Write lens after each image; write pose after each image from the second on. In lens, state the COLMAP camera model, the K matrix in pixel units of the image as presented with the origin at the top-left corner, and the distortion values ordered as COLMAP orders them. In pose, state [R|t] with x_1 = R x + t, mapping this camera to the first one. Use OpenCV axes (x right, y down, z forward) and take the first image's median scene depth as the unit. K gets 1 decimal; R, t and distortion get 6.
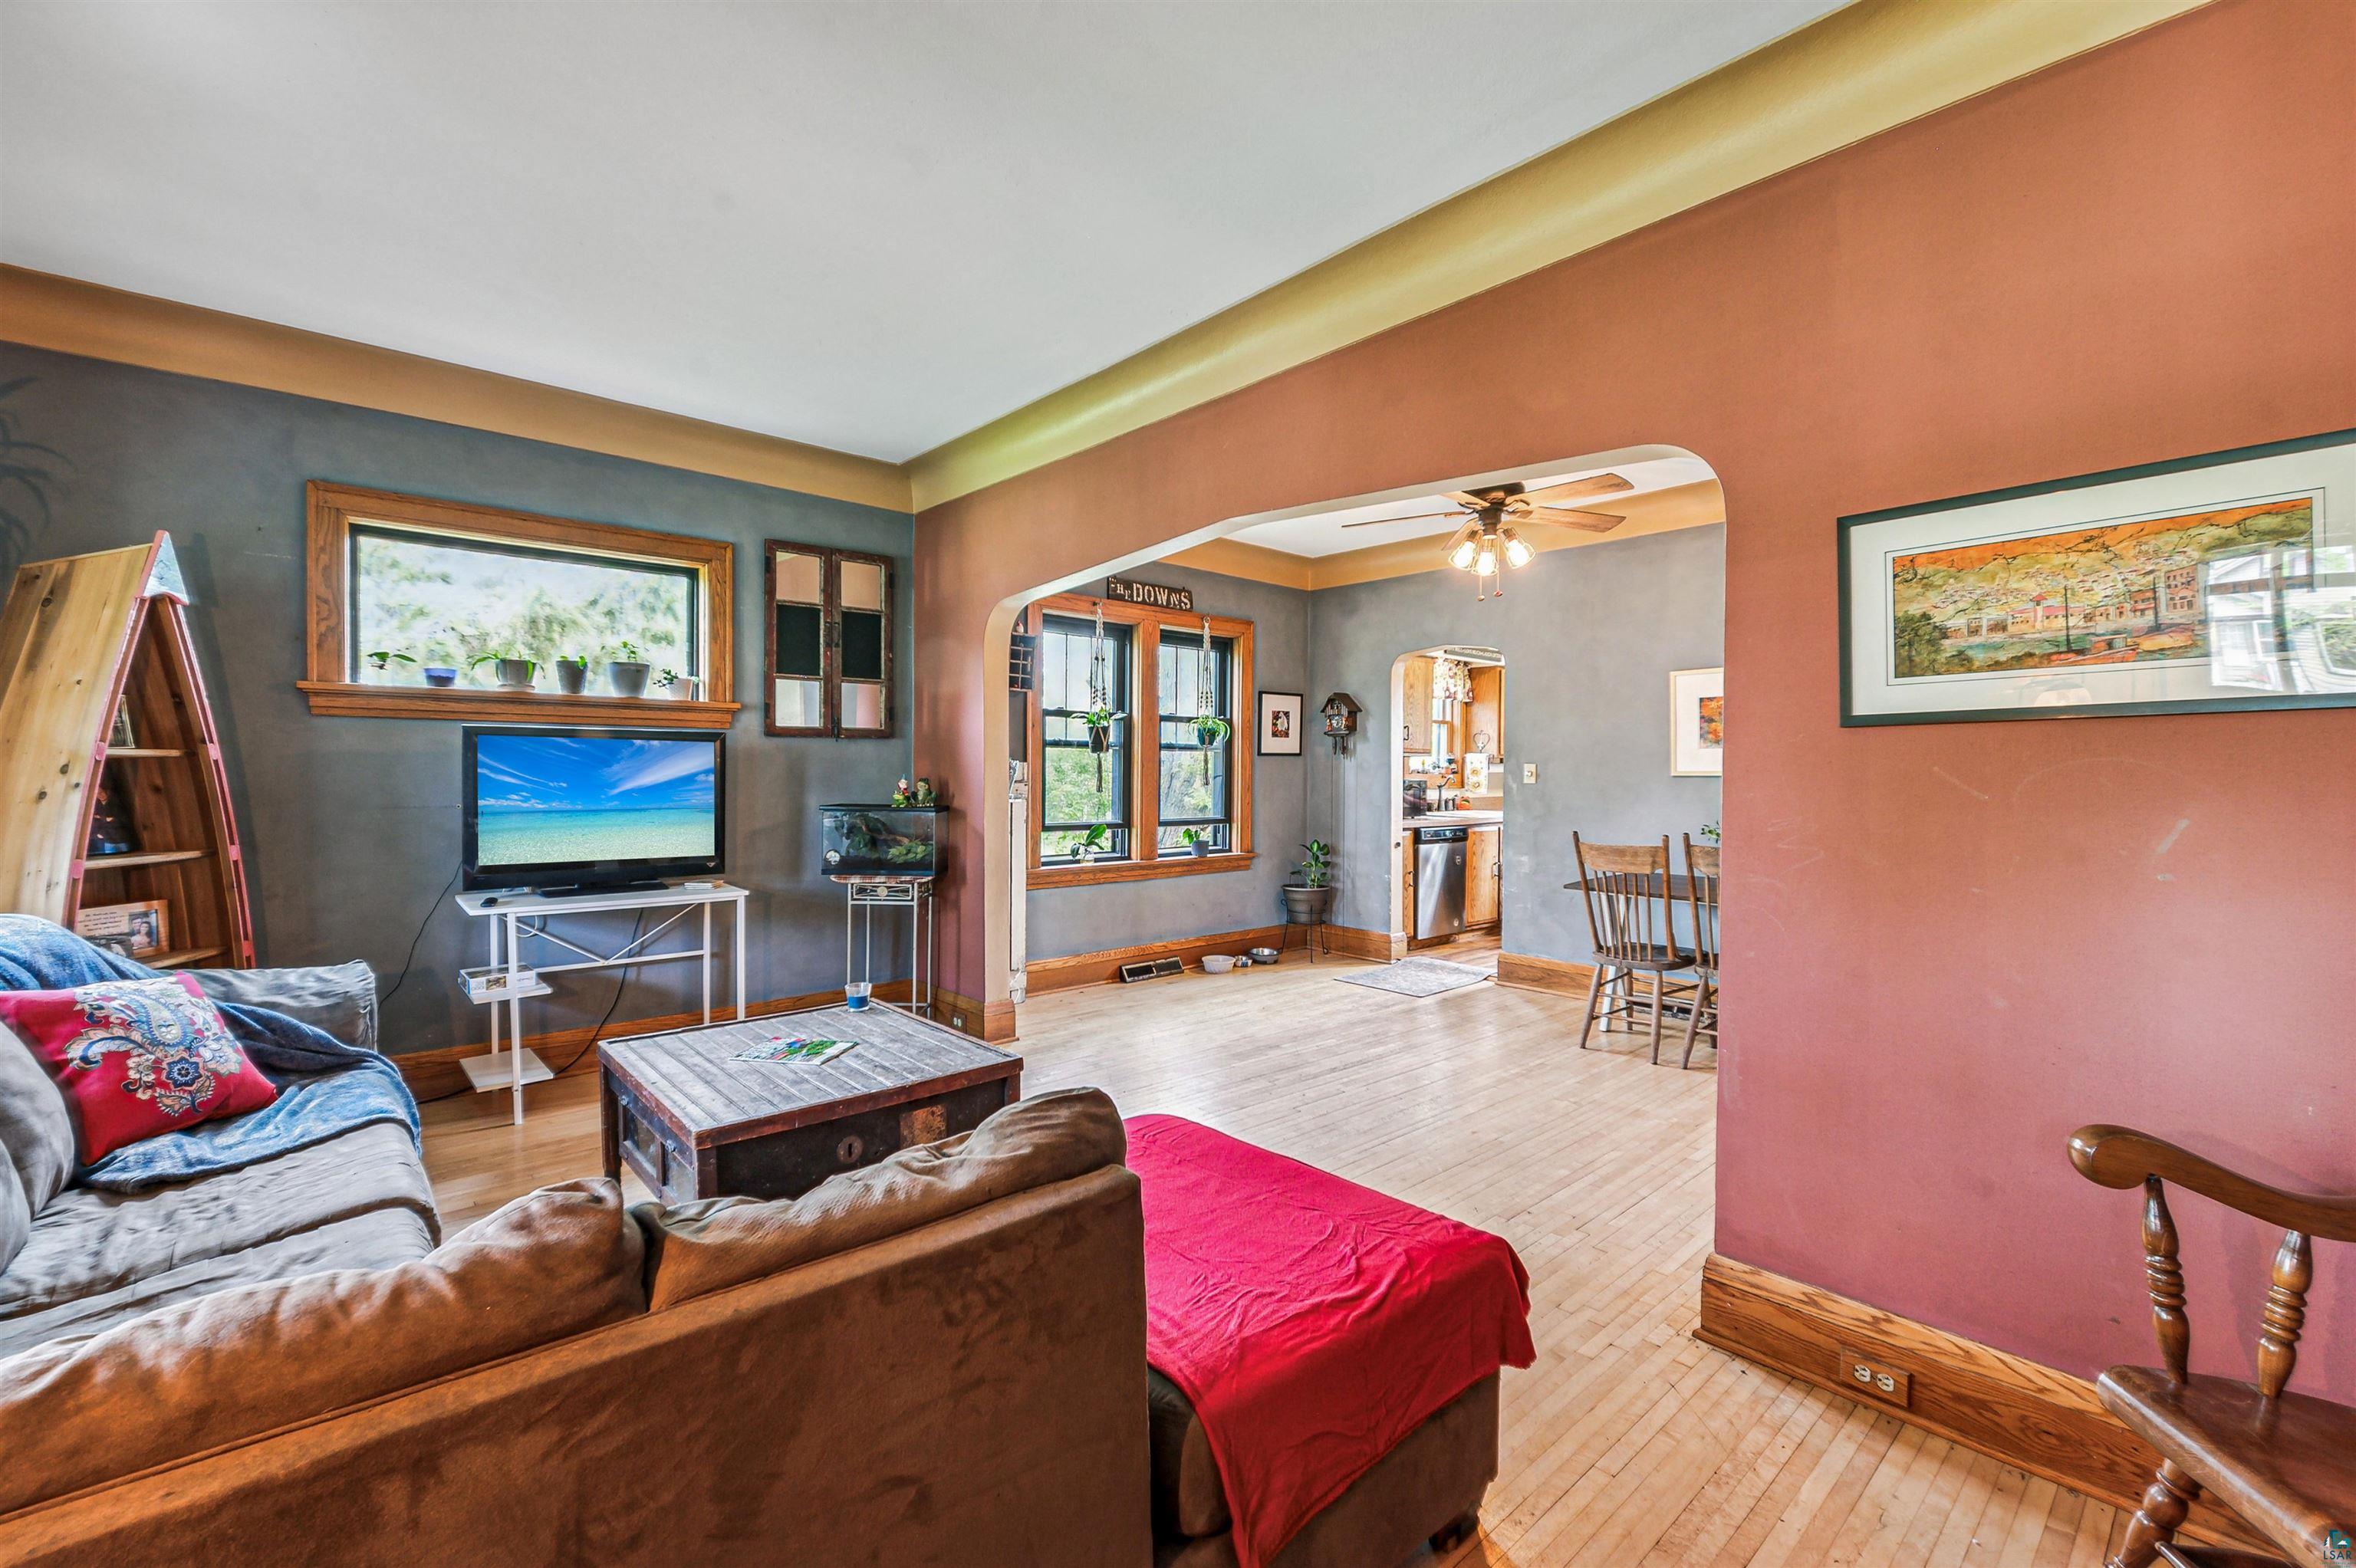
lens RADIAL K [[977.2, 0, 1189.6], [0, 977.2, 779.9], [0, 0, 1]] dist [-0.004775, -0.000185]
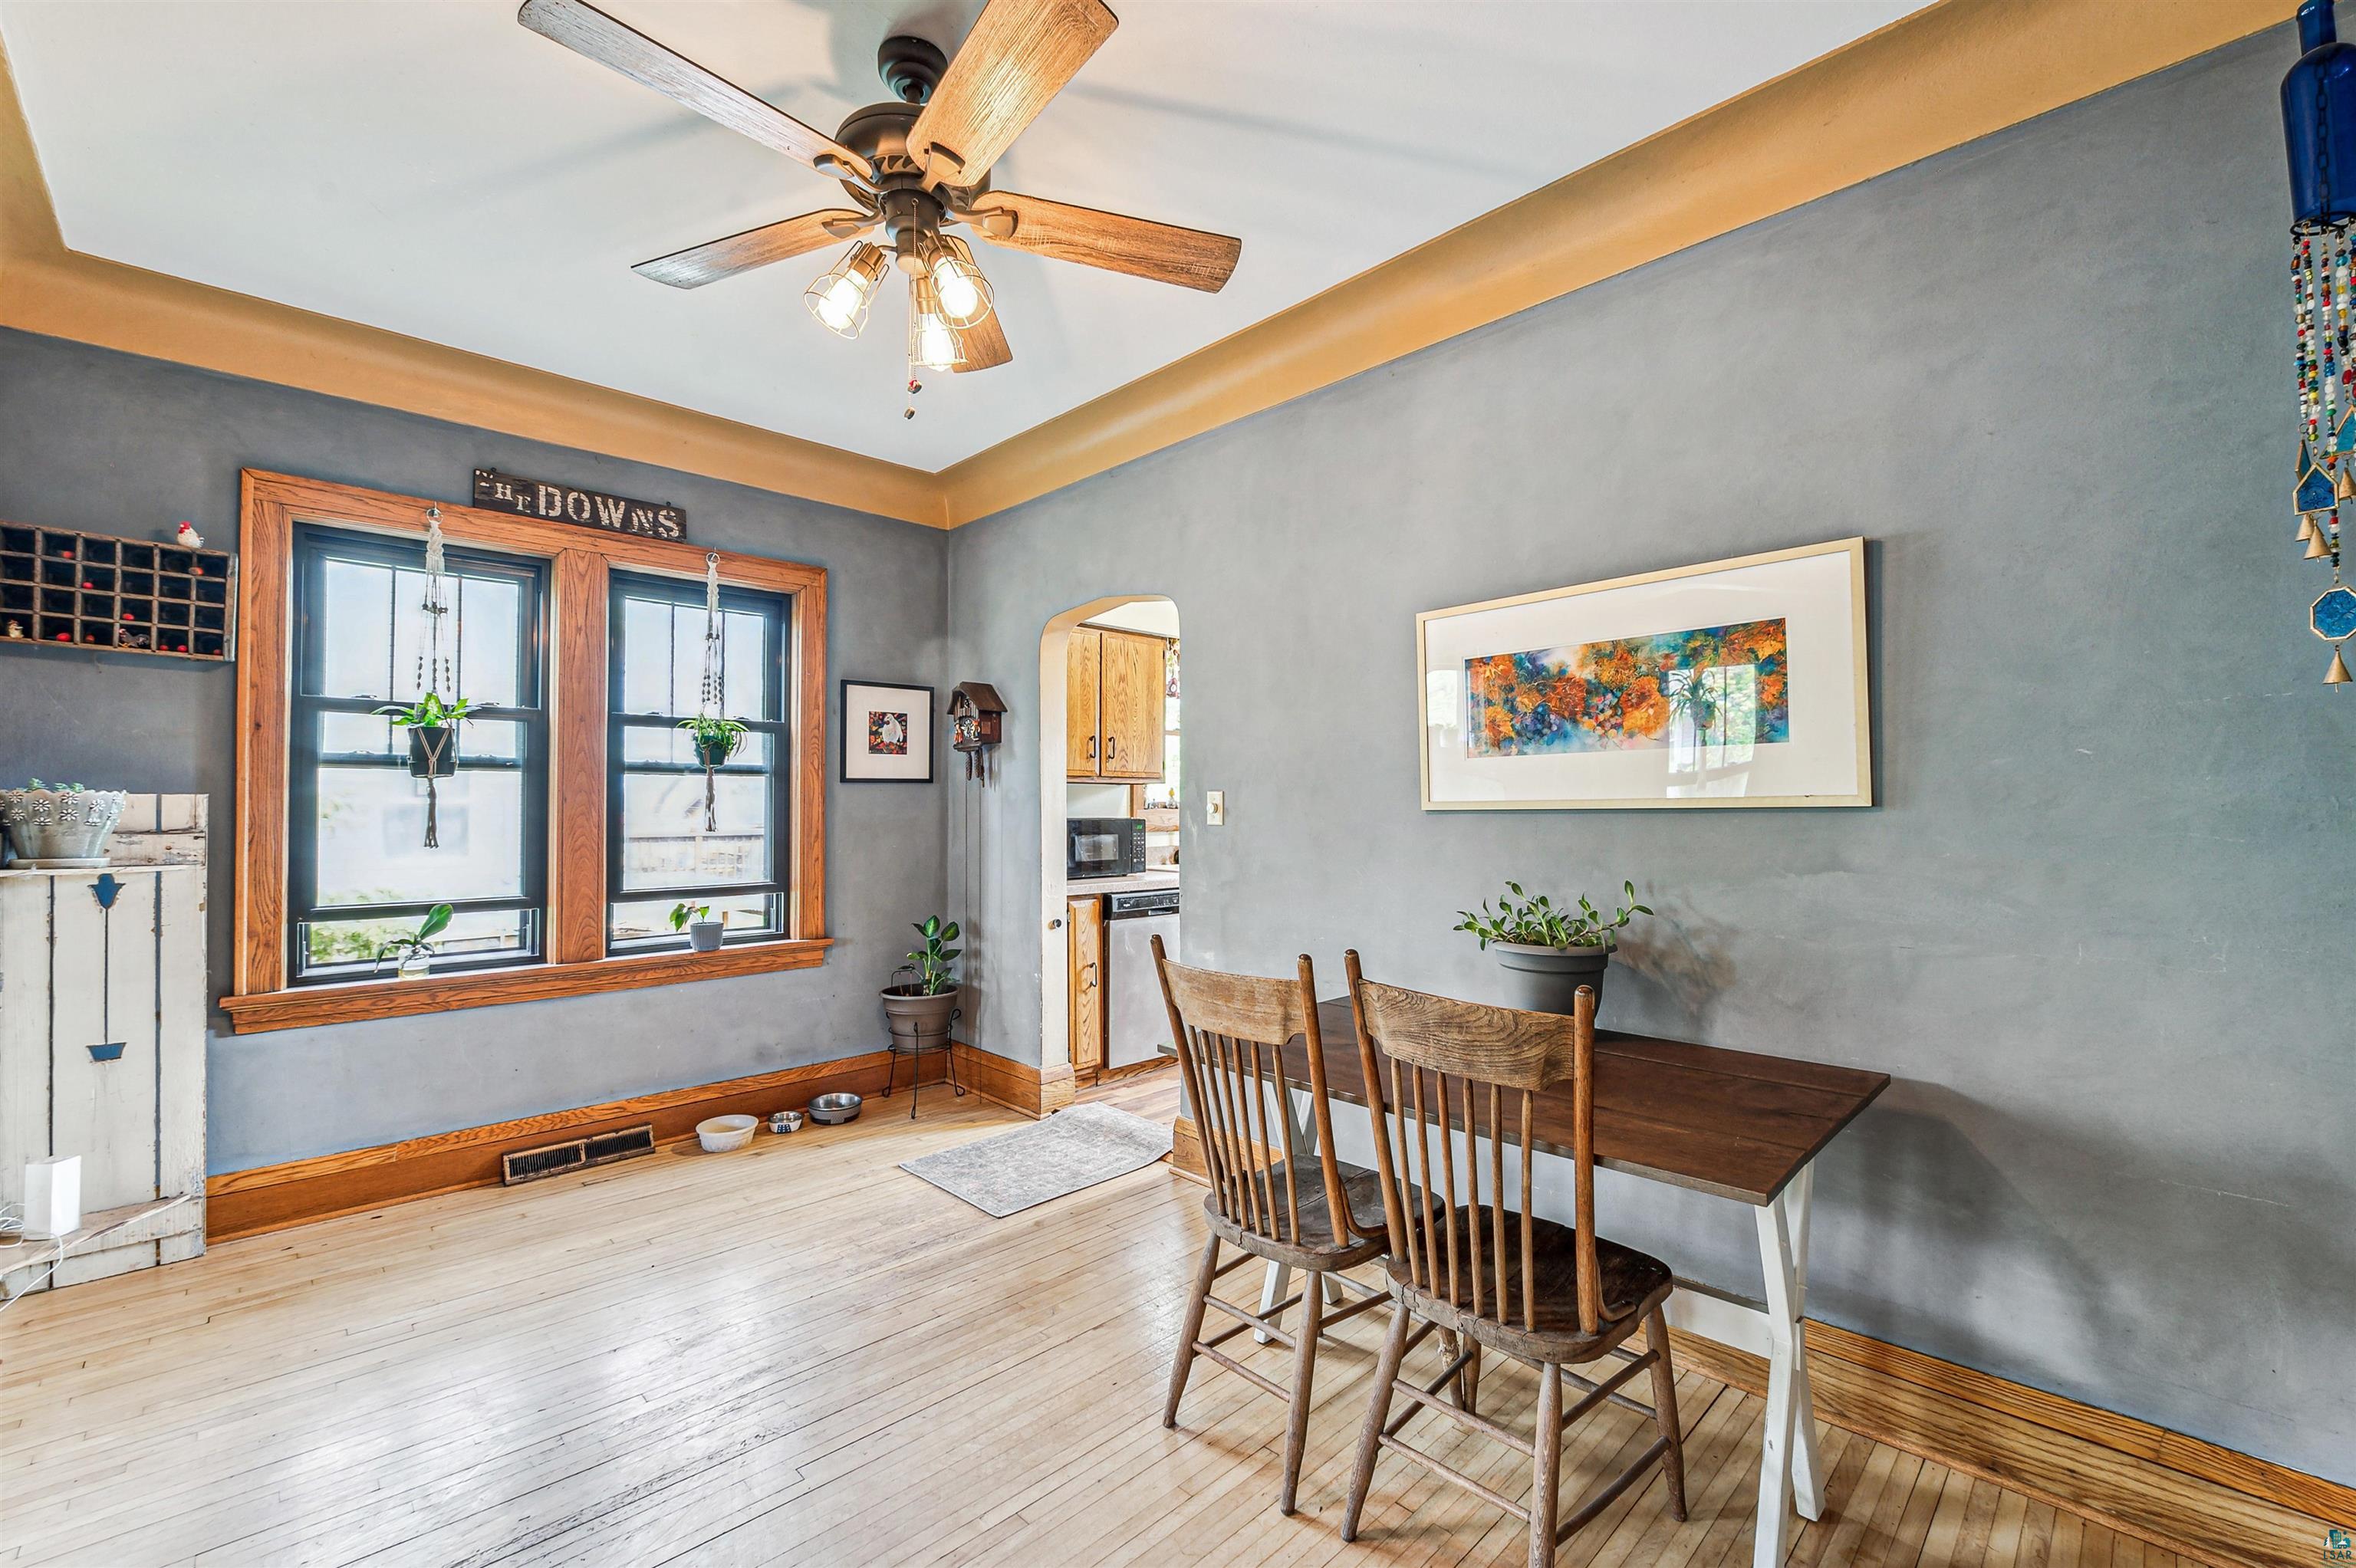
lens RADIAL K [[977.2, 0, 1170.4], [0, 977.2, 786.0], [0, 0, 1]] dist [-0.004775, -0.000185]
pose [[0.999410, -0.006530, 0.033730, 0.272670], [0.007555, 0.999511, -0.030358, -0.001979], [-0.033515, 0.030595, 0.998970, 0.383284]]
